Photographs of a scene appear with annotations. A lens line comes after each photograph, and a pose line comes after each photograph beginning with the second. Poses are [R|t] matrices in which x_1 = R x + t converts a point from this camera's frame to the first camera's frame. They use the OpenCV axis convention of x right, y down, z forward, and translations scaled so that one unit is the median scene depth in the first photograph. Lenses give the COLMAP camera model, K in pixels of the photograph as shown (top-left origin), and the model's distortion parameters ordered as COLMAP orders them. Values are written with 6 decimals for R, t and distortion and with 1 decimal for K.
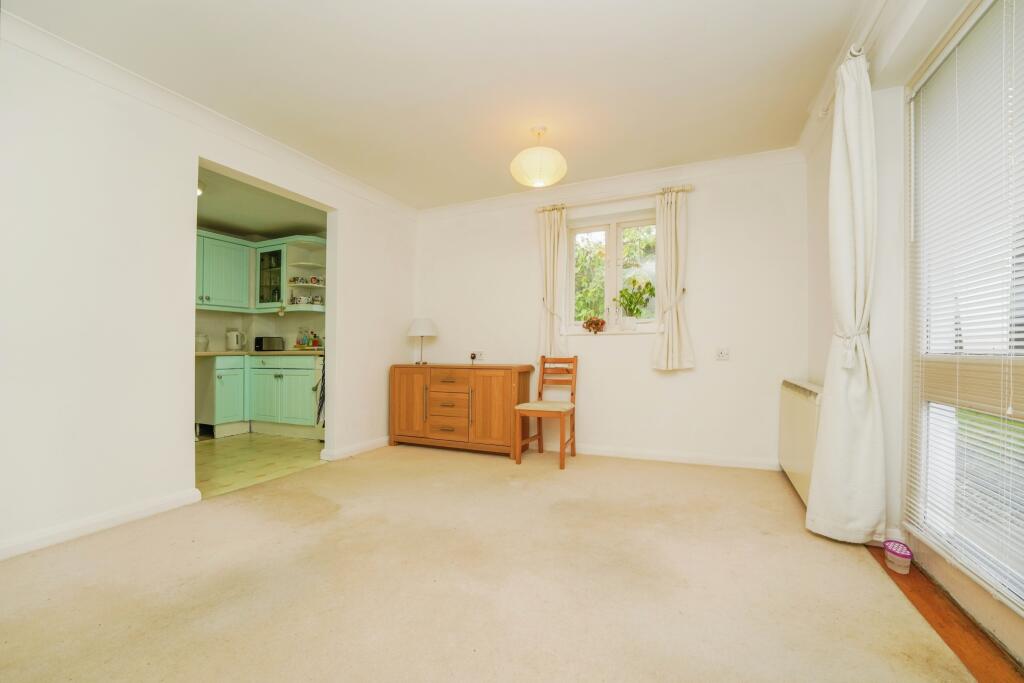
lens RADIAL K [[421.1, 0, 511.3], [0, 421.1, 344.9], [0, 0, 1]] dist [-0.021465, -0.000327]
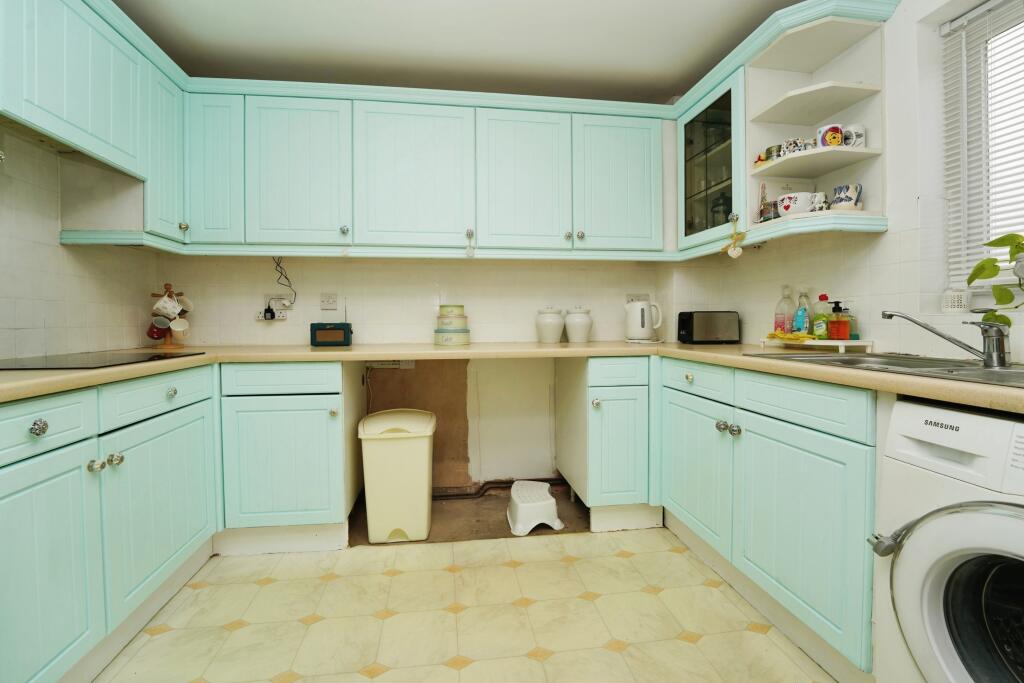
lens RADIAL K [[421.1, 0, 491.2], [0, 421.1, 315.6], [0, 0, 1]] dist [-0.021465, -0.000327]
pose [[0.519170, -0.003854, -0.854663, -0.333726], [0.010070, 0.999948, 0.001607, -0.018392], [0.854612, -0.009440, 0.519181, 0.600436]]
